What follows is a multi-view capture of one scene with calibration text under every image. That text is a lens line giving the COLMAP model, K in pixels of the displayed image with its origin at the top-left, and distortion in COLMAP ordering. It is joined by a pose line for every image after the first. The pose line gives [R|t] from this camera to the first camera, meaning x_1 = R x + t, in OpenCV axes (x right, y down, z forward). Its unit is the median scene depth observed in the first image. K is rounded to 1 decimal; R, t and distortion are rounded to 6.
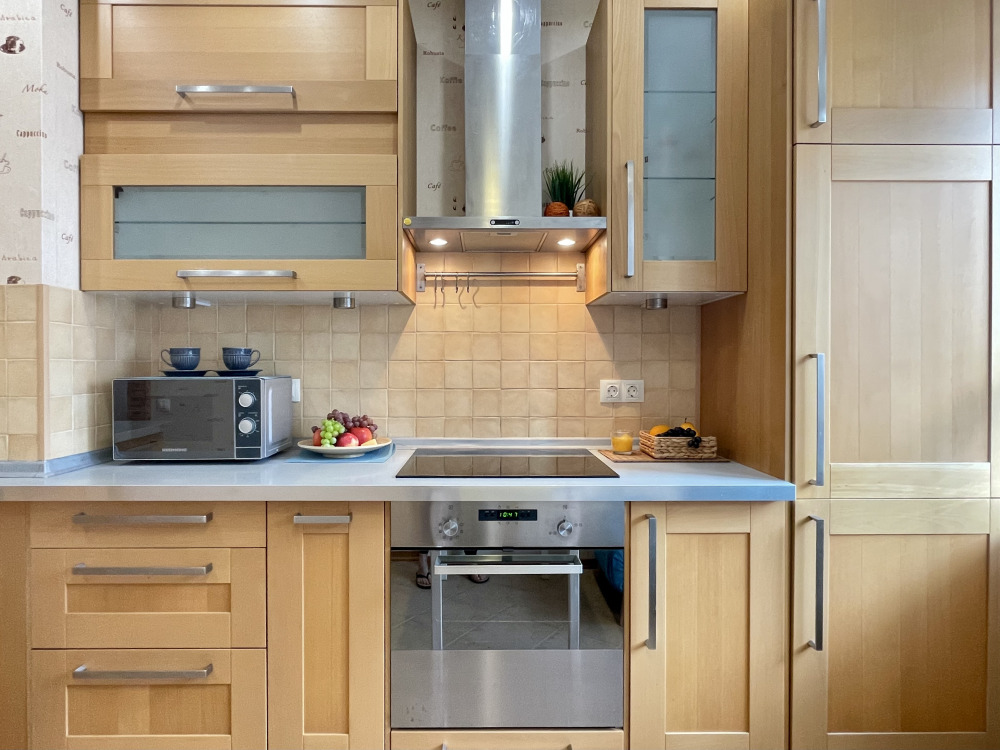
lens RADIAL K [[578.5, 0, 489.0], [0, 578.5, 372.4], [0, 0, 1]] dist [-0.014567, 0.004796]
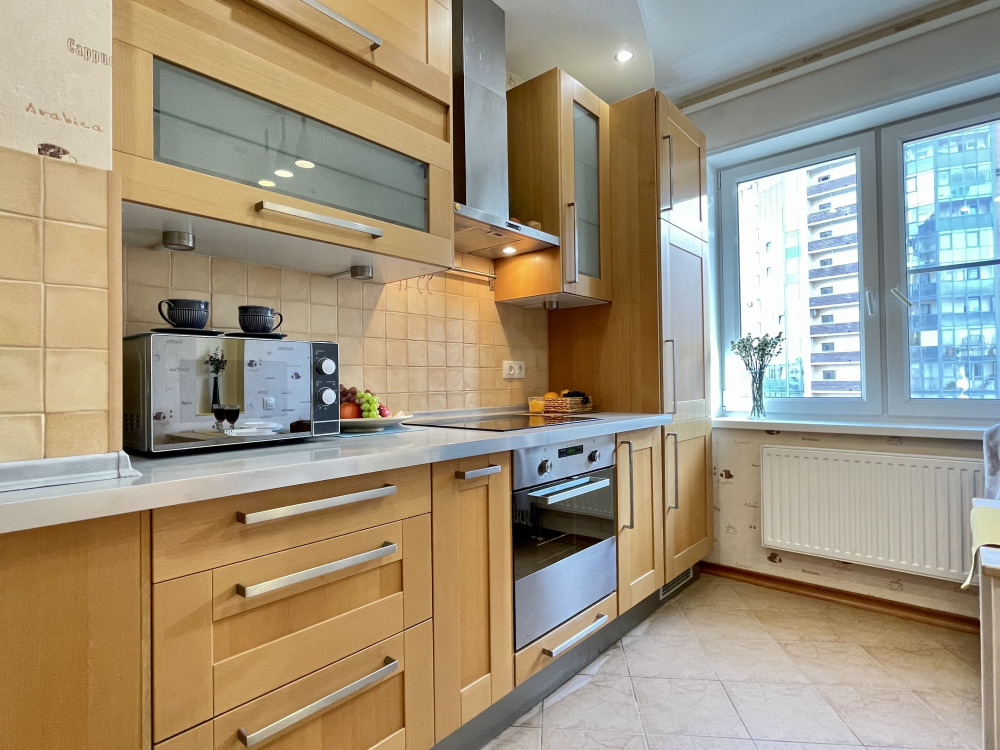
lens RADIAL K [[527.1, 0, 492.2], [0, 527.1, 374.8], [0, 0, 1]] dist [-0.003482, -0.001662]
pose [[0.670482, 0.001155, 0.741925, -0.841045], [0.019976, 0.999608, -0.019608, 0.080617], [-0.741657, 0.027967, 0.670196, 0.281478]]
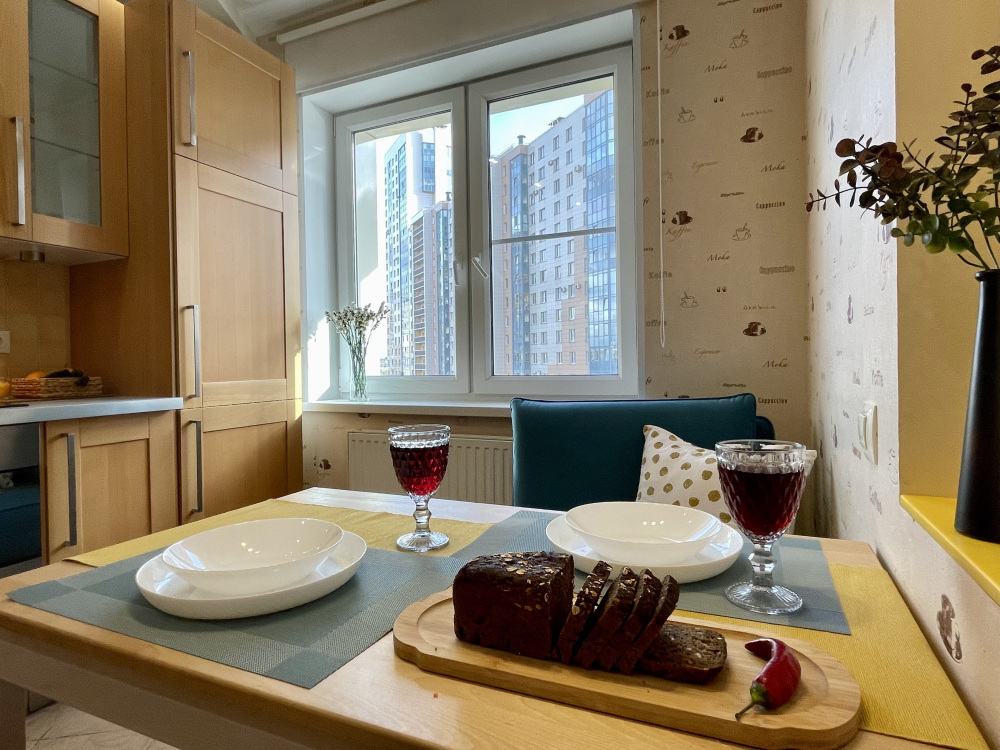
lens RADIAL K [[578.5, 0, 503.3], [0, 578.5, 366.4], [0, 0, 1]] dist [-0.014567, 0.004796]
pose [[0.412463, -0.012873, 0.910883, -0.353681], [0.024893, 0.999686, 0.002856, 0.113264], [-0.910634, 0.021496, 0.412654, -0.244959]]
